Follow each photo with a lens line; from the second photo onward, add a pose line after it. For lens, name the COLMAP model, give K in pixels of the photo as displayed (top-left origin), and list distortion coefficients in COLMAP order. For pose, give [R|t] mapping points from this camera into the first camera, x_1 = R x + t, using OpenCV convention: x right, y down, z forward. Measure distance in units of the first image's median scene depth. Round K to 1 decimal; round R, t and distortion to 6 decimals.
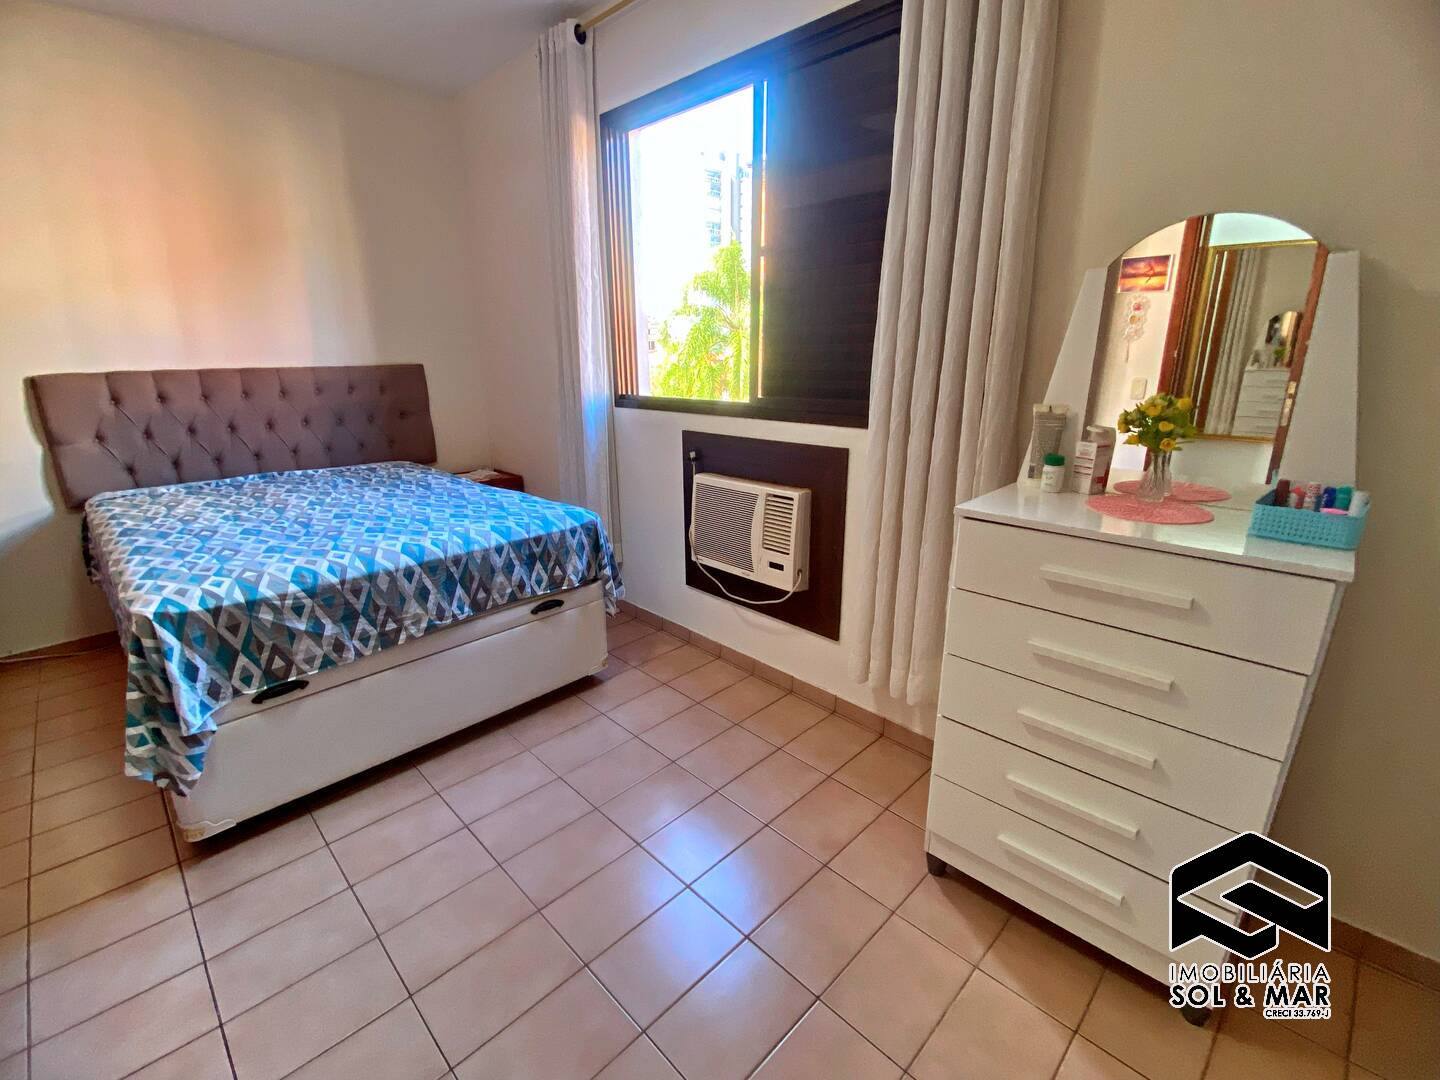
lens RADIAL K [[639.0, 0, 724.7], [0, 639.0, 536.1], [0, 0, 1]] dist [0.026049, -0.024230]
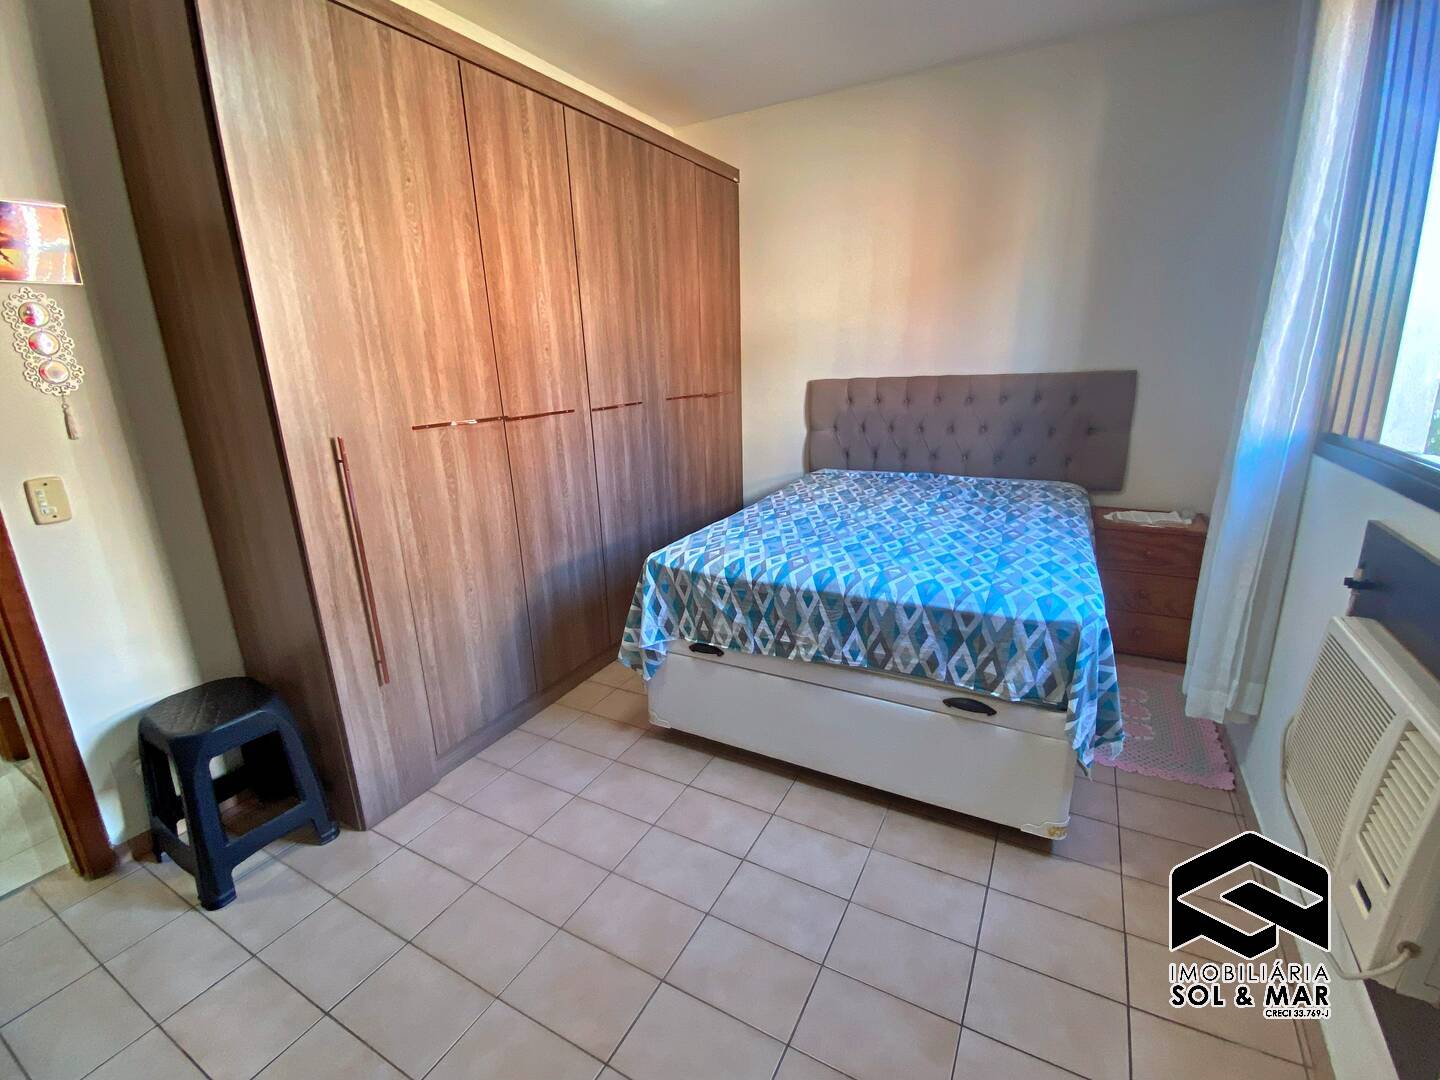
lens RADIAL K [[639.0, 0, 711.9], [0, 639.0, 535.8], [0, 0, 1]] dist [0.026049, -0.024230]
pose [[0.260865, 0.249921, -0.932464, 0.327332], [-0.238662, 0.952621, 0.188556, -0.165659], [0.935409, 0.173356, 0.308152, 0.506505]]
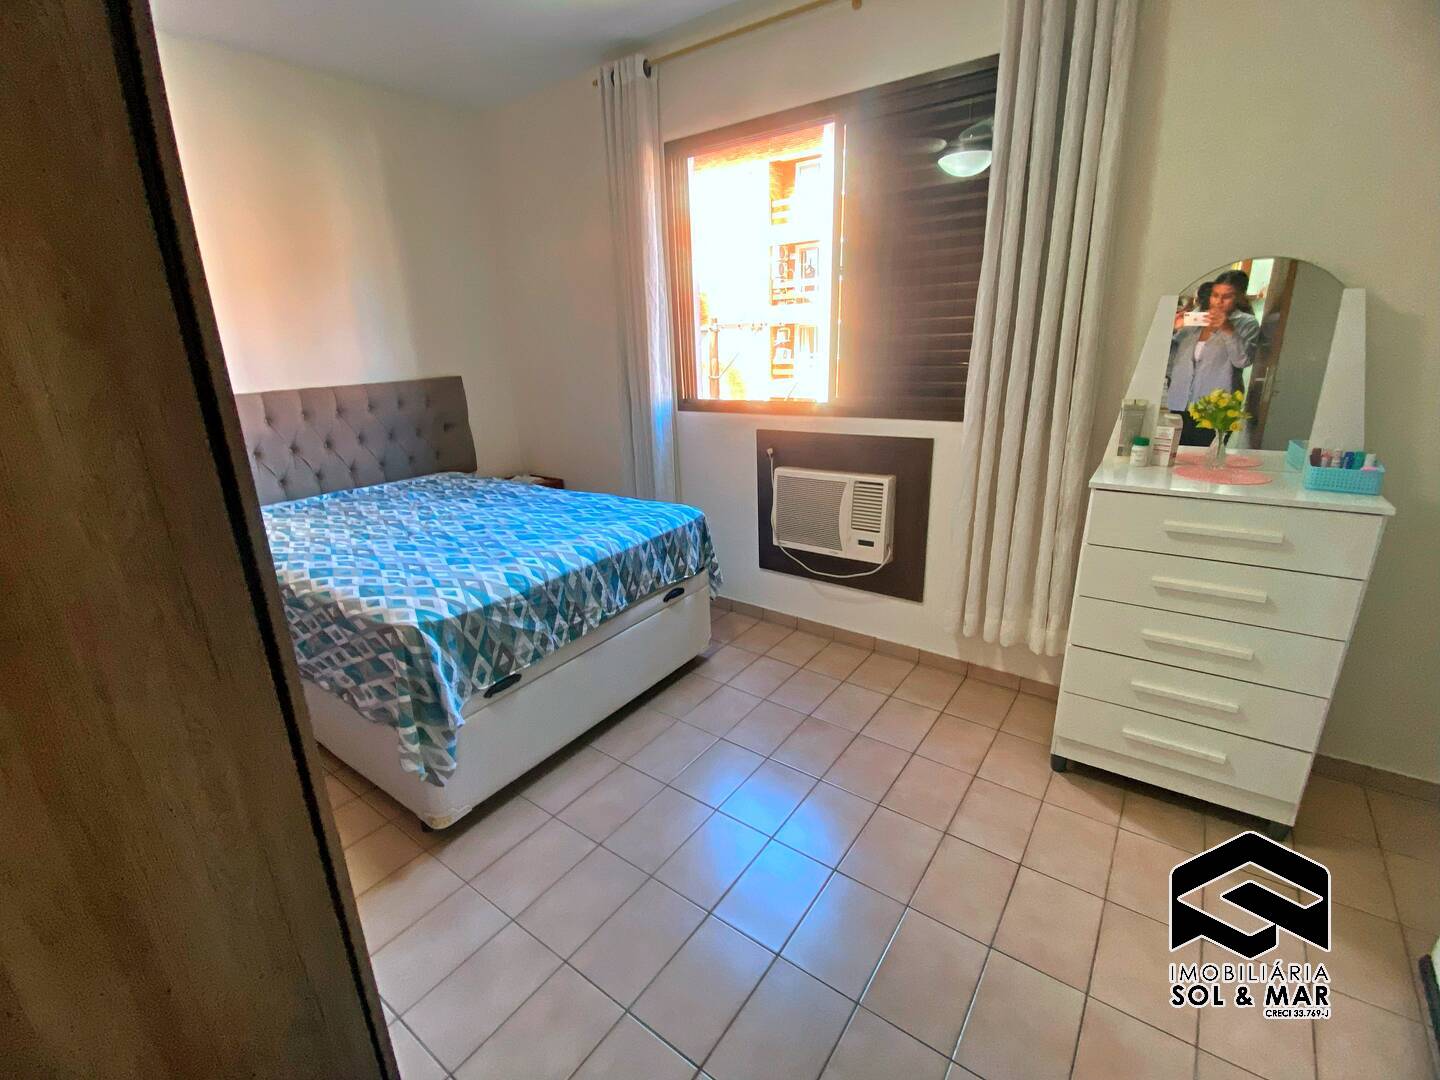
lens RADIAL K [[639.0, 0, 721.4], [0, 639.0, 537.7], [0, 0, 1]] dist [0.026049, -0.024230]
pose [[0.987054, -0.074492, 0.142038, -0.385309], [0.071532, 0.997103, 0.025843, -0.013201], [-0.143552, -0.015348, 0.989524, -0.127182]]
